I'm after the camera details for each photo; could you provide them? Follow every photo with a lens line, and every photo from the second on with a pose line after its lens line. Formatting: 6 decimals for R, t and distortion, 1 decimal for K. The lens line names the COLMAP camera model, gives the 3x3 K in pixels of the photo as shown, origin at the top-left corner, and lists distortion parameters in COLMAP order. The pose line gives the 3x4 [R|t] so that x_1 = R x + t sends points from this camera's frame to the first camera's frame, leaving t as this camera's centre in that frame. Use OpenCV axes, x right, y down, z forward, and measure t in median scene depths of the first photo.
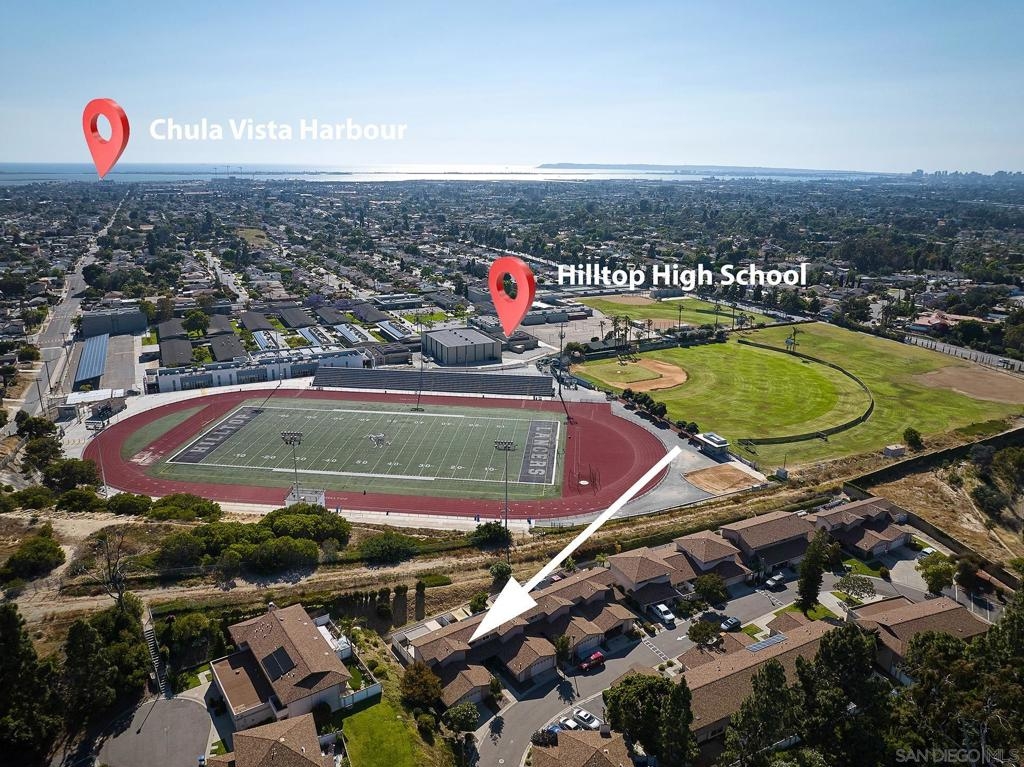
lens RADIAL K [[721.7, 0, 513.0], [0, 721.7, 383.1], [0, 0, 1]] dist [-0.033946, -0.002377]
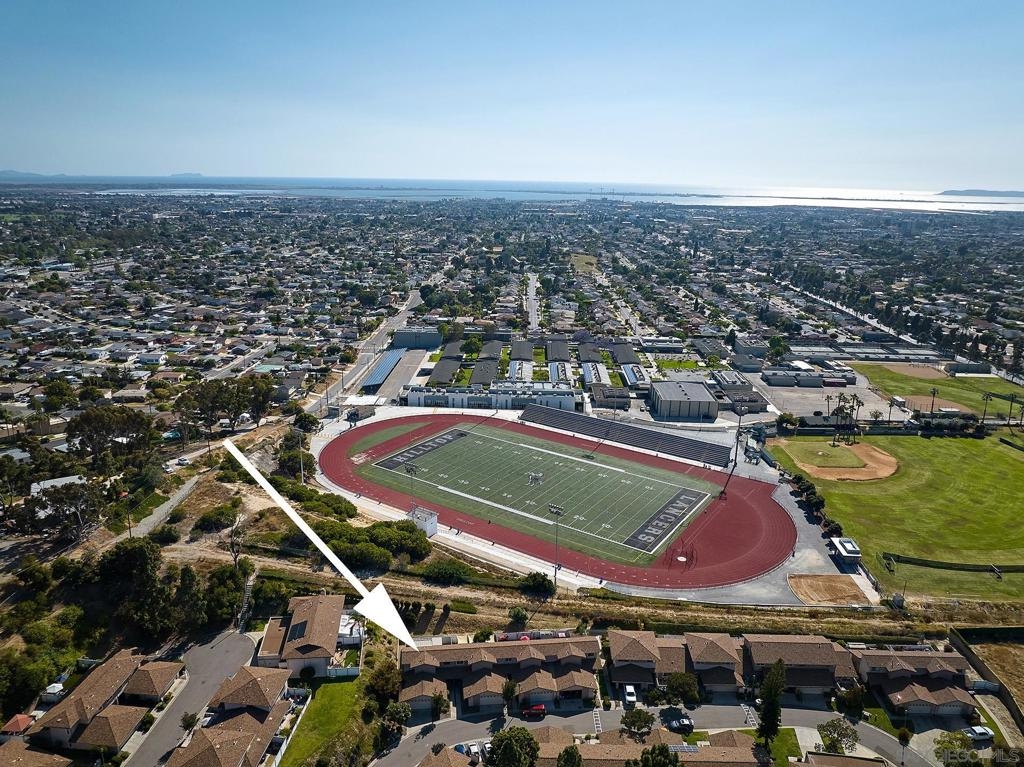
lens RADIAL K [[721.7, 0, 509.5], [0, 721.7, 387.3], [0, 0, 1]] dist [-0.033946, -0.002377]
pose [[0.878307, 0.135353, -0.458538, 0.433834], [-0.145111, 0.989315, 0.014077, -0.114445], [0.455544, 0.054175, 0.888563, -0.064292]]
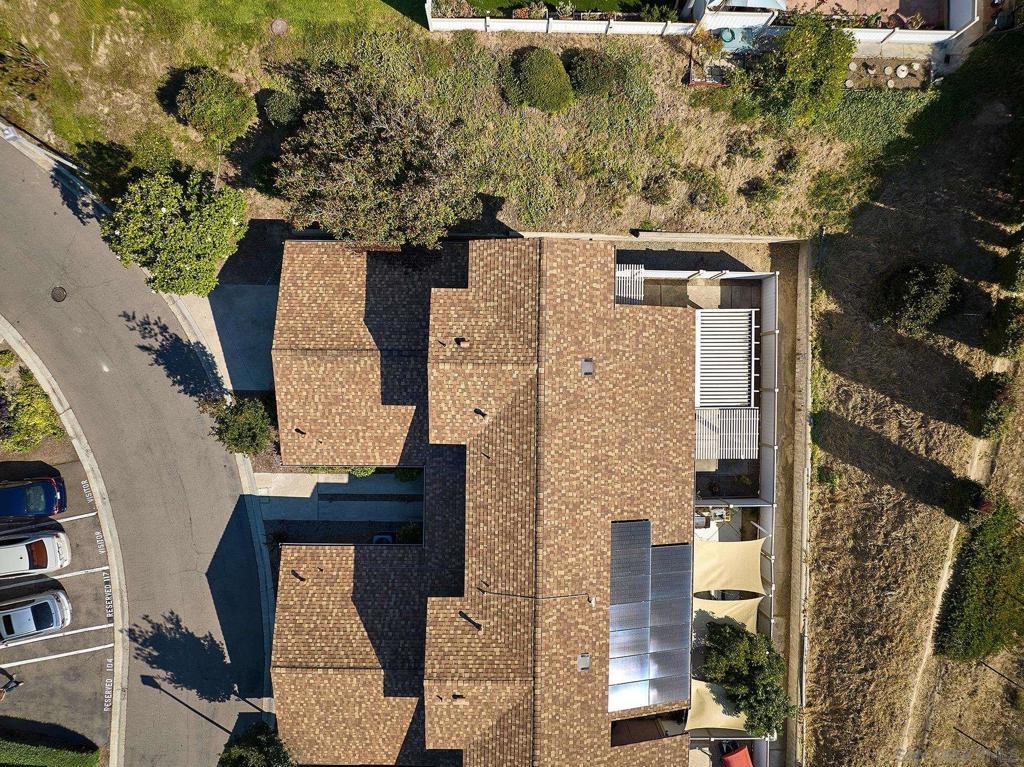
lens RADIAL K [[721.7, 0, 513.6], [0, 721.7, 382.5], [0, 0, 1]] dist [-0.033946, -0.002377]
pose [[-0.587216, 0.809330, -0.012757, -0.067923], [-0.256365, -0.171013, 0.951332, 0.111279], [0.767760, 0.561907, 0.307905, 0.730765]]
